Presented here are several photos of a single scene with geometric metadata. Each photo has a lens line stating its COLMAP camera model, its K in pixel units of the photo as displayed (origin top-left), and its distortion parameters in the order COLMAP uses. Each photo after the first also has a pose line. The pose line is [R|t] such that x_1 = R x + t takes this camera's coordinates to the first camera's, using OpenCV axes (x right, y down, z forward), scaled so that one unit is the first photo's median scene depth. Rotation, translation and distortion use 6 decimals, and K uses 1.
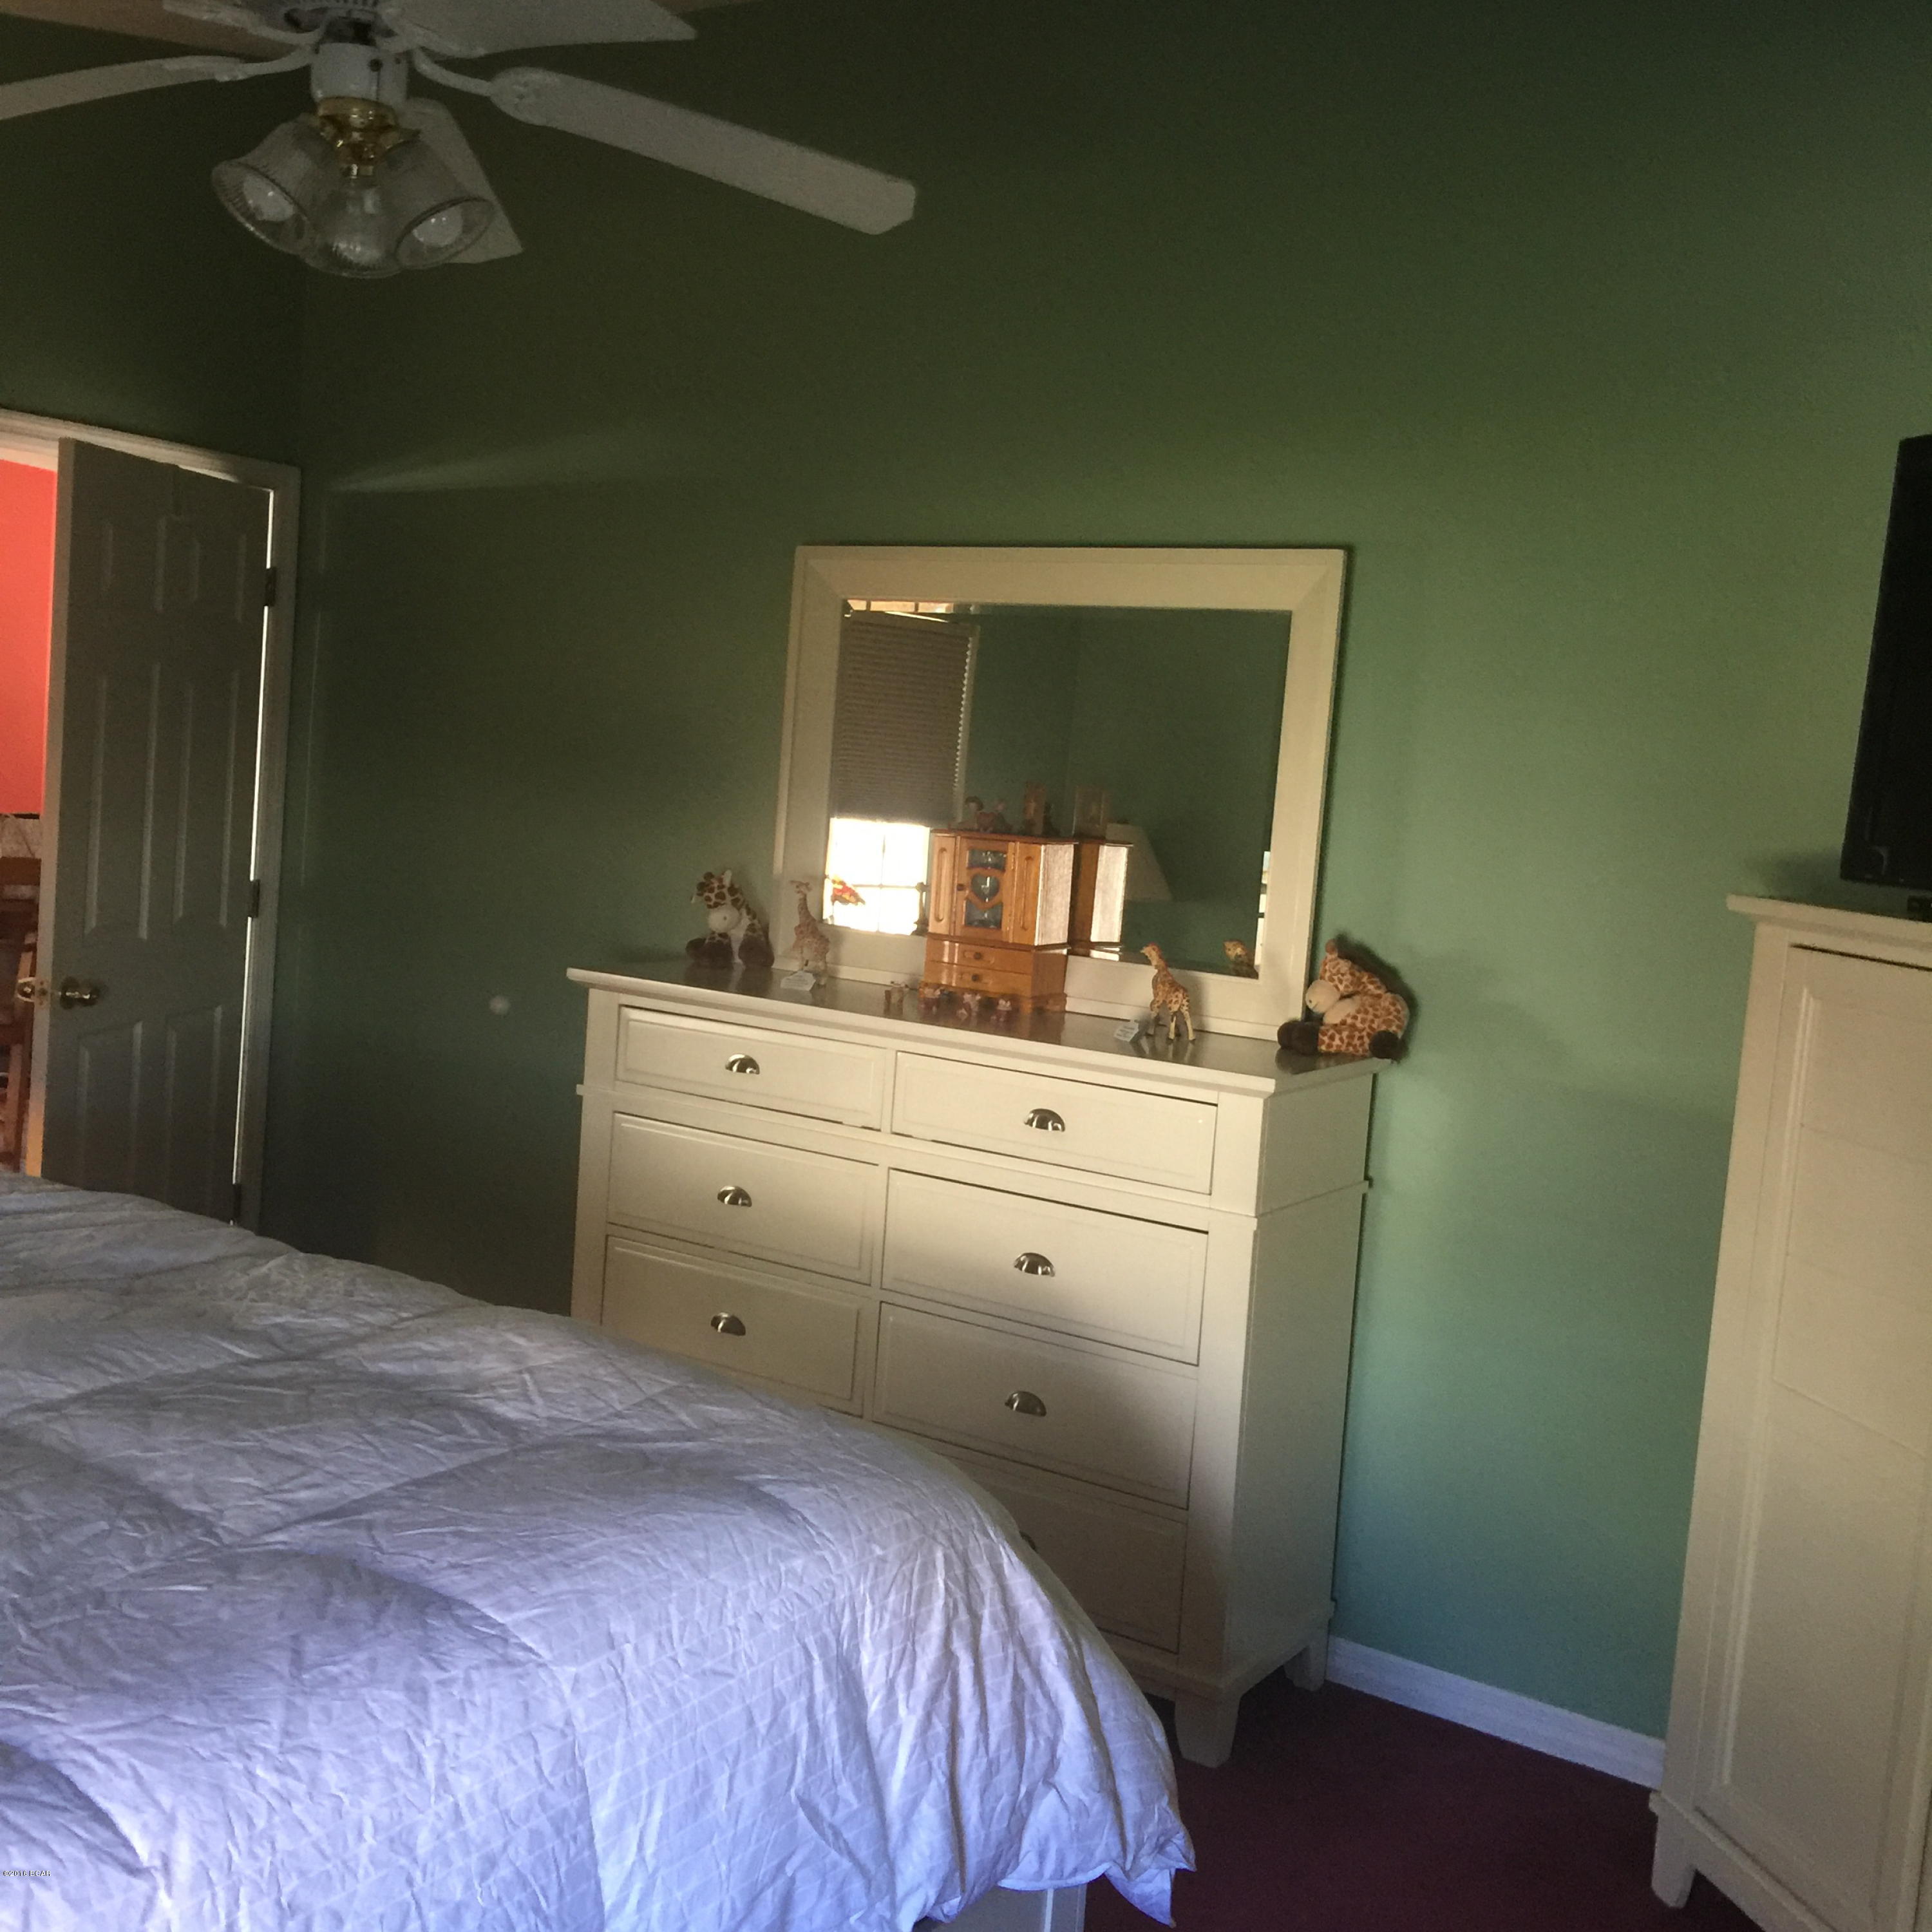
lens RADIAL K [[2202.1, 0, 968.9], [0, 2202.1, 911.2], [0, 0, 1]] dist [0.087801, -0.139782]
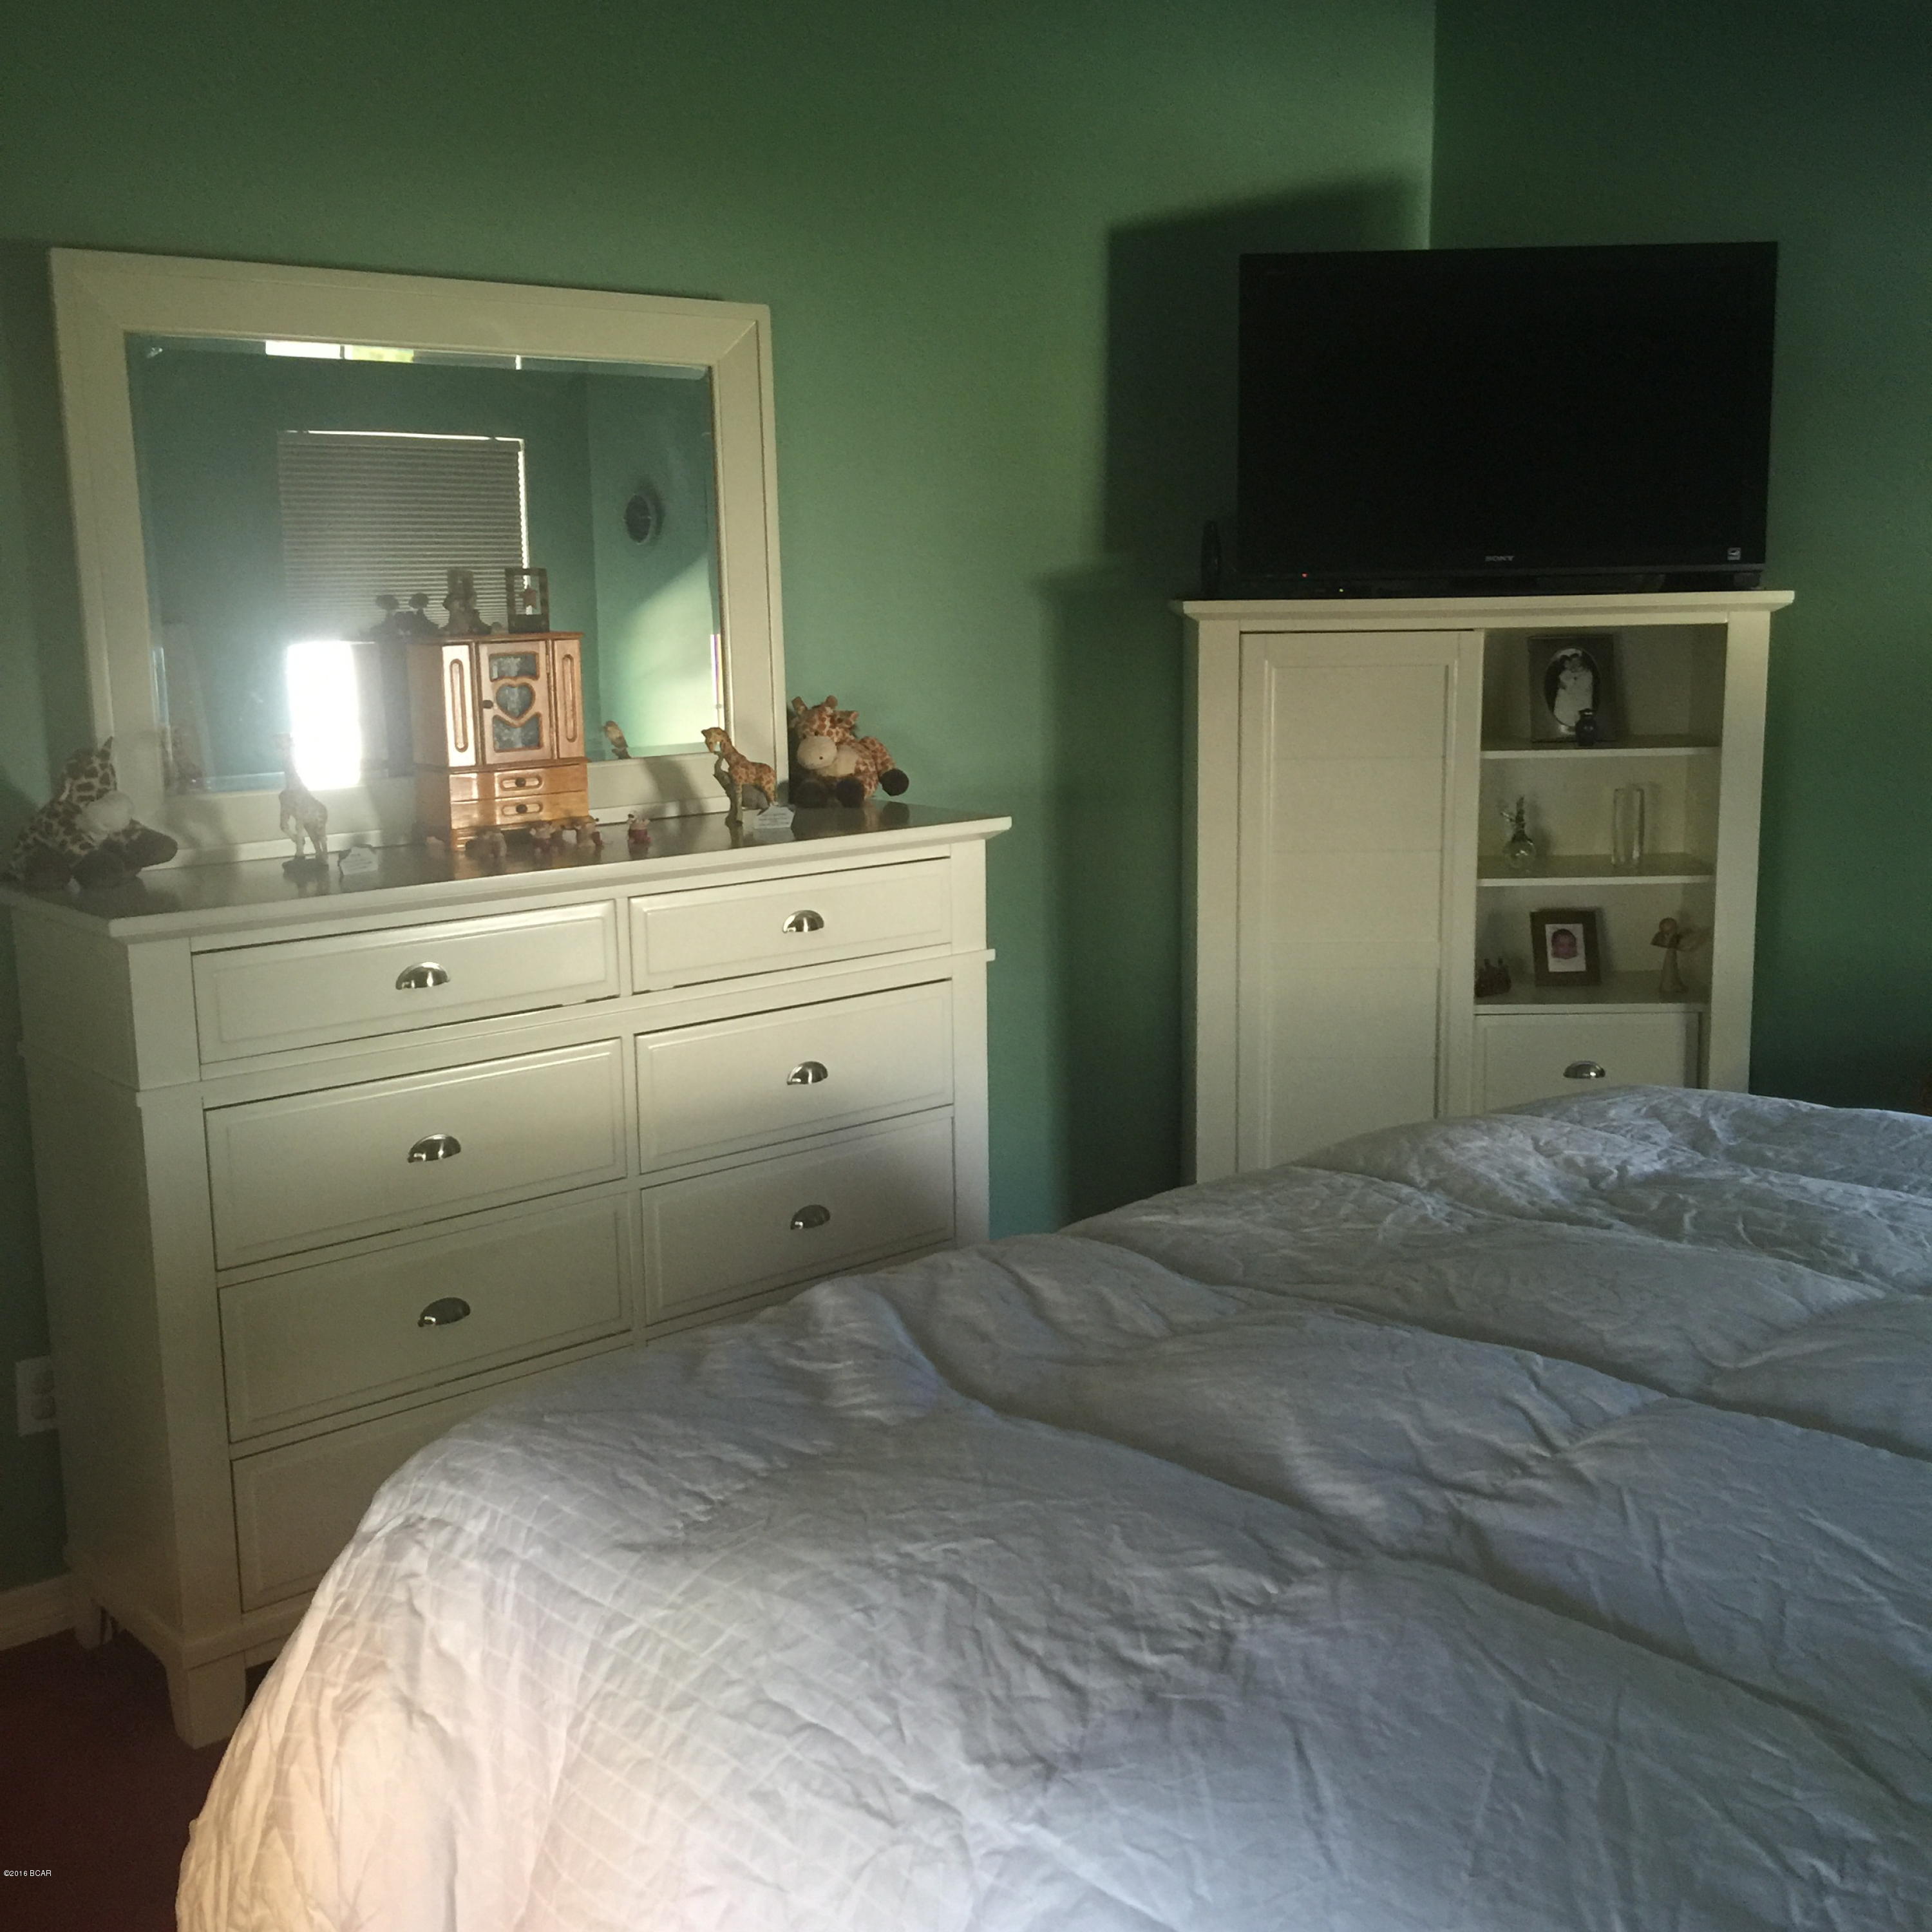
lens RADIAL K [[2202.1, 0, 968.9], [0, 2202.1, 911.2], [0, 0, 1]] dist [0.087801, -0.139782]
pose [[0.259505, -0.224461, 0.939295, -0.791576], [0.105245, 0.973395, 0.203533, -0.089785], [-0.959990, 0.046038, 0.276224, 0.638049]]
